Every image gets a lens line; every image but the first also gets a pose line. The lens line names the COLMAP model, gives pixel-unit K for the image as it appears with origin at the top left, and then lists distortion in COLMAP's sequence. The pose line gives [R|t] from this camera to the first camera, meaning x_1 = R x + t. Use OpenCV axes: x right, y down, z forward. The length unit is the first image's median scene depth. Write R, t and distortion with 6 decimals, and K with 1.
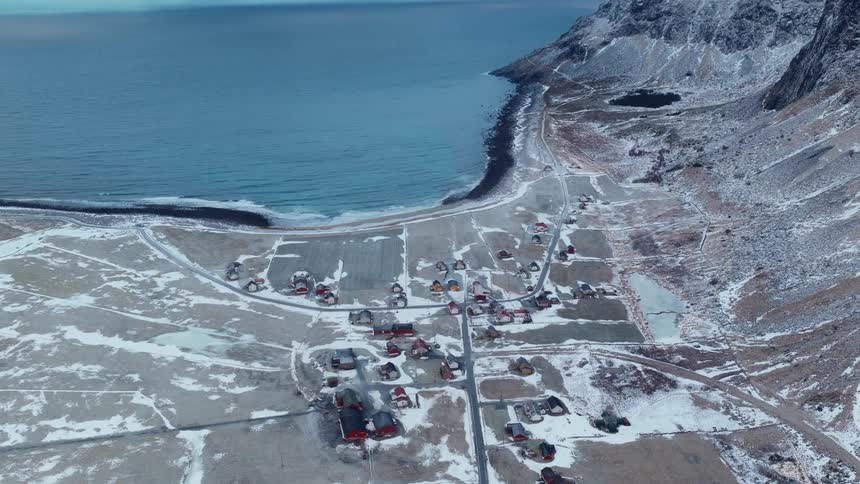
lens RADIAL K [[732.1, 0, 433.1], [0, 732.1, 239.6], [0, 0, 1]] dist [-0.015889, 0.043347]
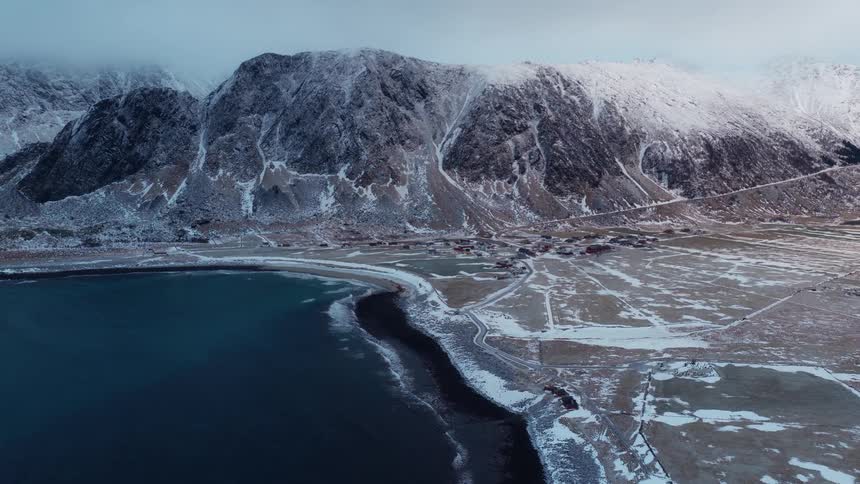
lens RADIAL K [[732.1, 0, 430.8], [0, 732.1, 241.8], [0, 0, 1]] dist [-0.015889, 0.043347]
pose [[-0.424223, -0.112409, 0.898554, -1.876739], [0.304731, 0.916676, 0.258544, -0.535665], [-0.852745, 0.383497, -0.354620, 2.106945]]
